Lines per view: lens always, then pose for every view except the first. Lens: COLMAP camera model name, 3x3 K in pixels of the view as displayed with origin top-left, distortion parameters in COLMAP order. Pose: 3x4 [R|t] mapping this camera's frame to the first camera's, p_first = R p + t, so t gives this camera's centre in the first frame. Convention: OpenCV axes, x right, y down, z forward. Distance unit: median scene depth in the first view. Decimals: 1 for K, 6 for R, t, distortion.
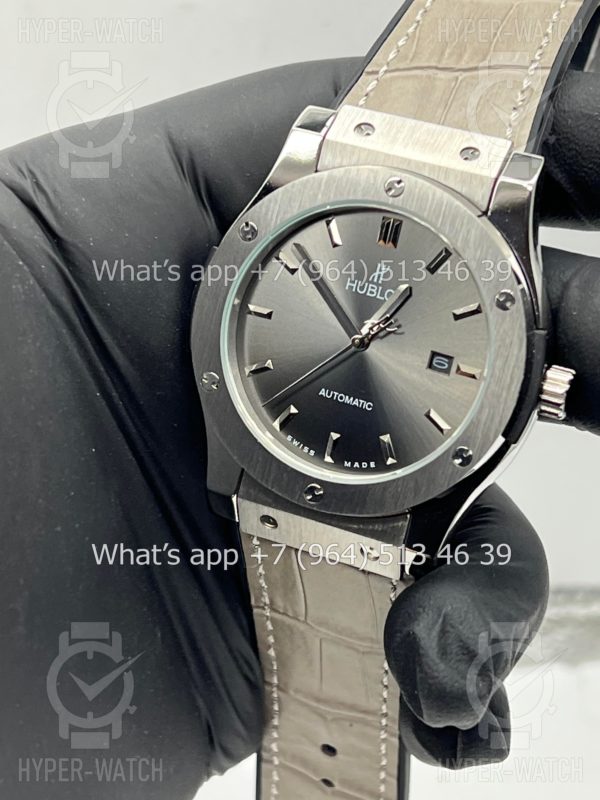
lens RADIAL K [[1808.5, 0, 303.1], [0, 1808.5, 407.2], [0, 0, 1]] dist [-0.032448, 0.000000]
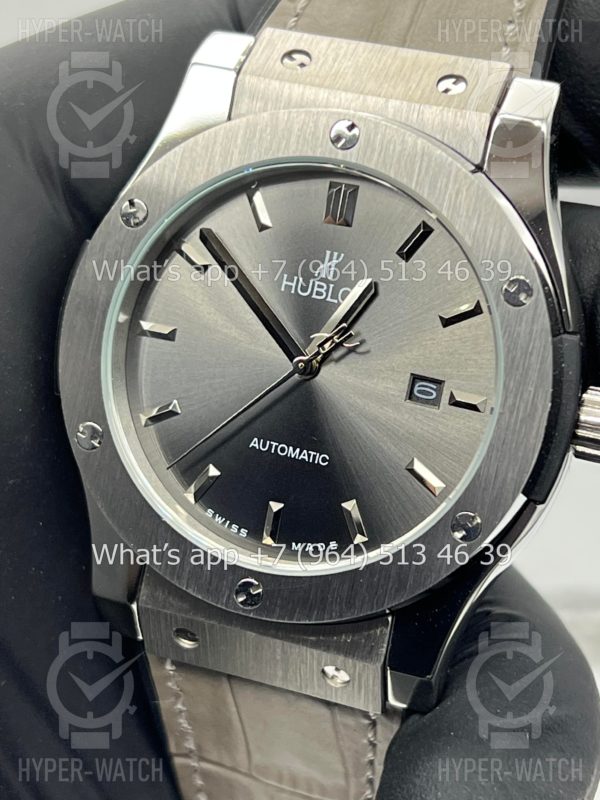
lens RADIAL K [[1907.5, 0, 305.8], [0, 1907.5, 392.7], [0, 0, 1]] dist [0.116190, 0.000000]
pose [[0.998226, -0.049531, 0.033024, 0.007253], [0.051088, 0.997535, -0.048113, 0.008467], [-0.030560, 0.049715, 0.998296, 0.280723]]
